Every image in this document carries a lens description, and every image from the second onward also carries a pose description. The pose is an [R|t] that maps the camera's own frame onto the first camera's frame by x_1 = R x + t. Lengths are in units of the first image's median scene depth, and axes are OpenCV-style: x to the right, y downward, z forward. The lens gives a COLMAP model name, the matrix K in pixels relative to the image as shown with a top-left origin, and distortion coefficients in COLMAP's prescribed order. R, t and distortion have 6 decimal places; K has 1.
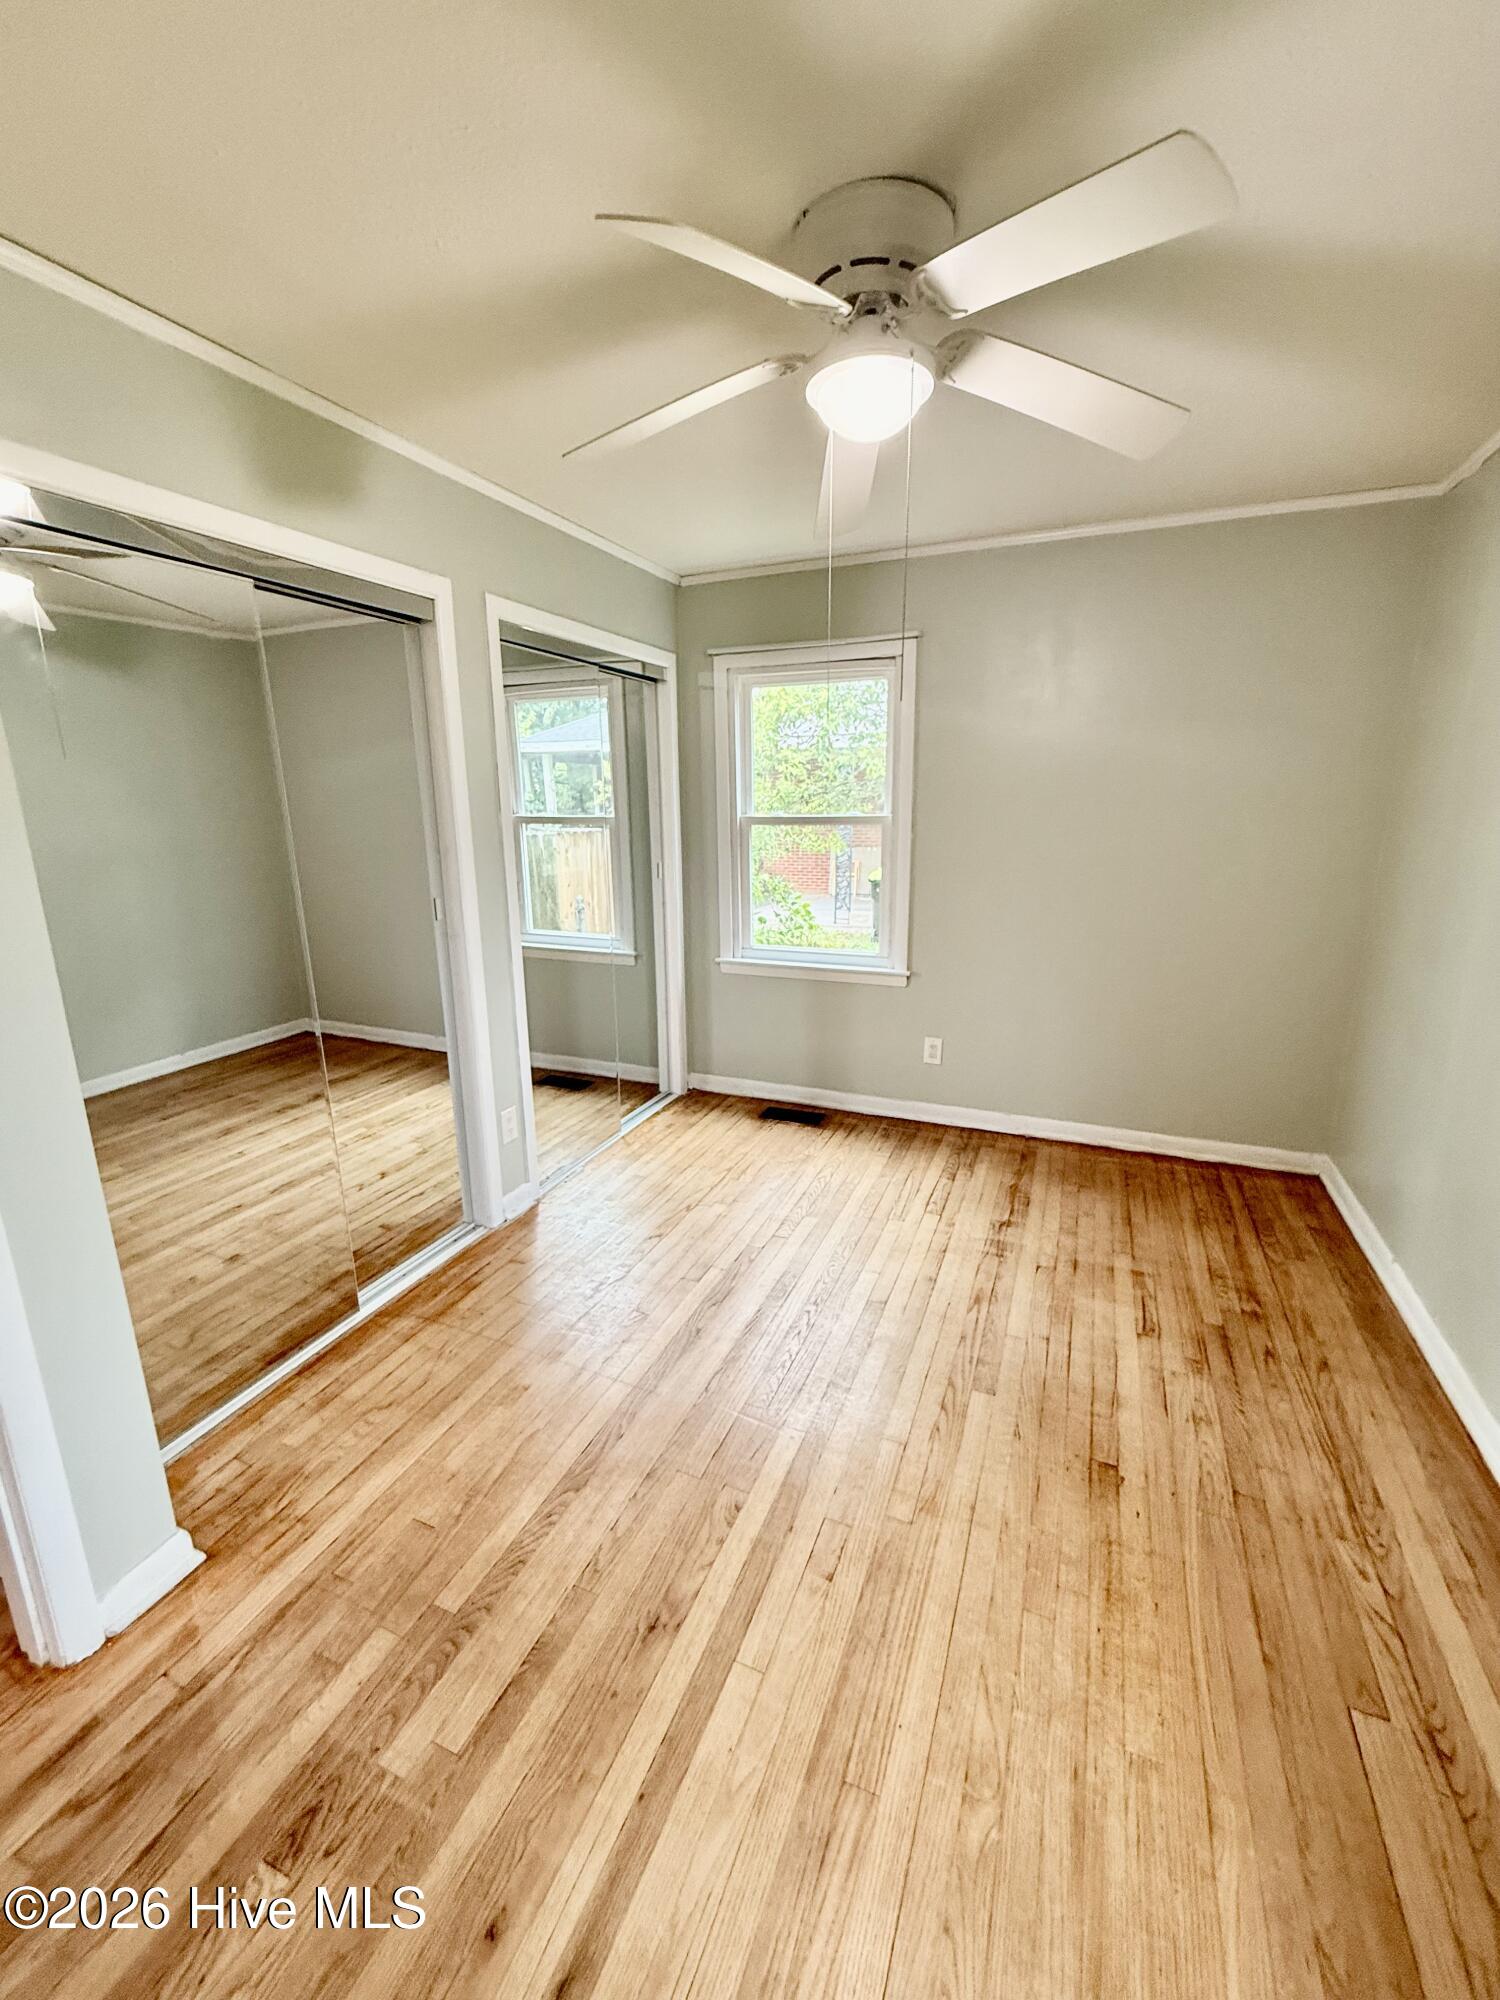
lens RADIAL K [[821.4, 0, 751.0], [0, 821.4, 998.2], [0, 0, 1]] dist [-0.002307, 0.000891]
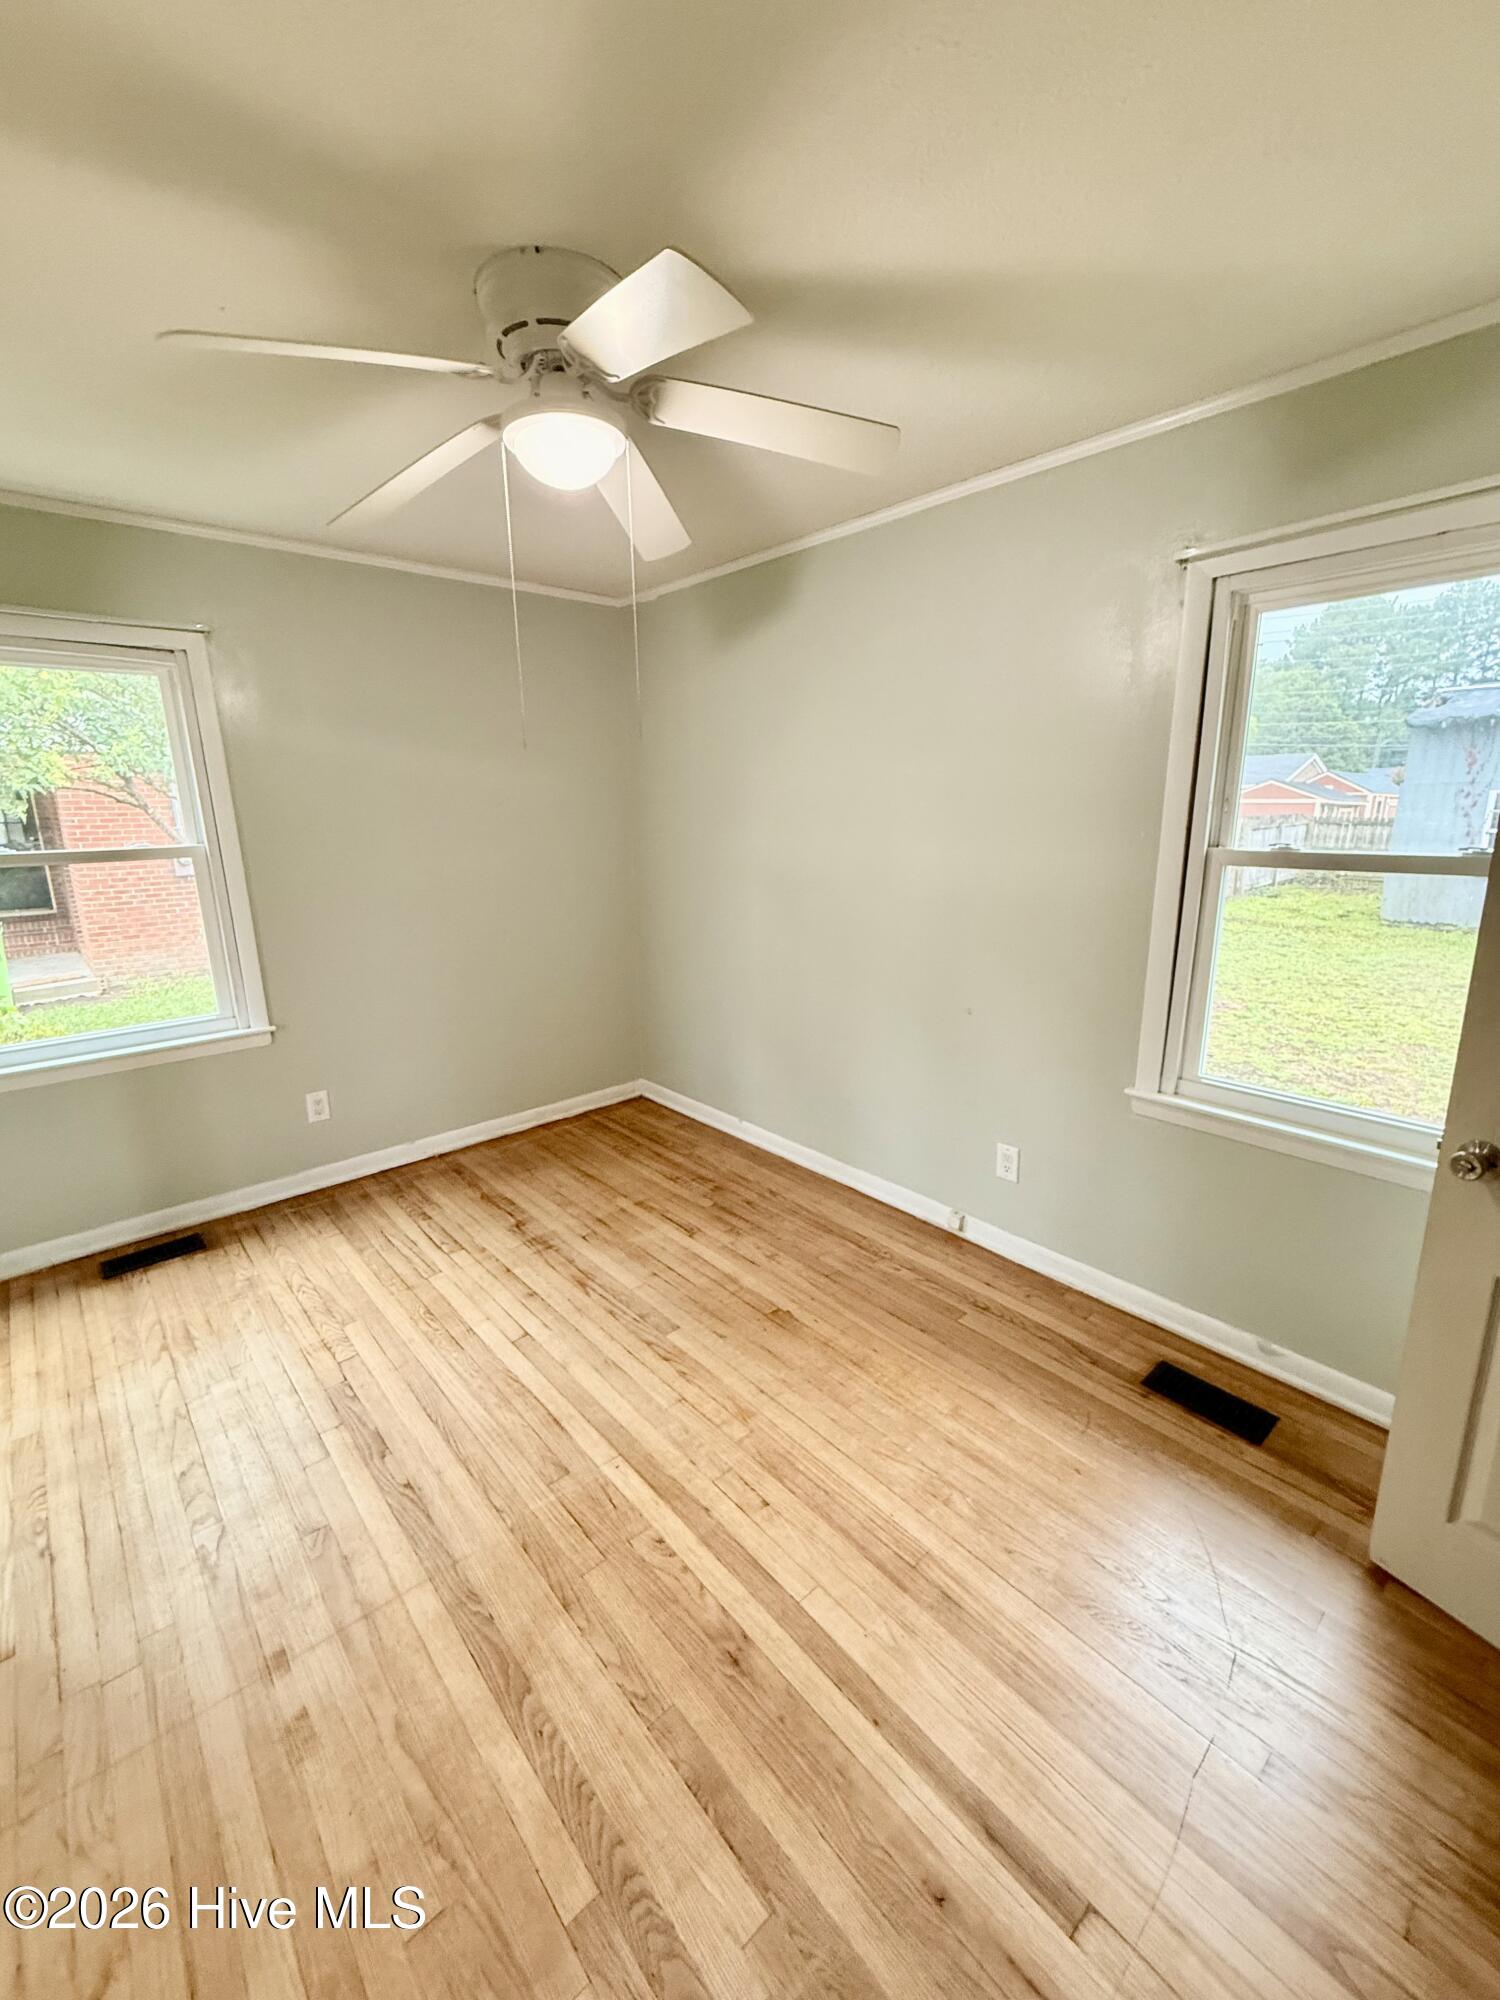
lens RADIAL K [[821.4, 0, 754.7], [0, 821.4, 995.6], [0, 0, 1]] dist [-0.002307, 0.000891]
pose [[0.433796, -0.204828, 0.877420, -0.568213], [0.224065, 0.967749, 0.115137, -0.083650], [-0.872706, 0.146653, 0.465700, 0.278982]]
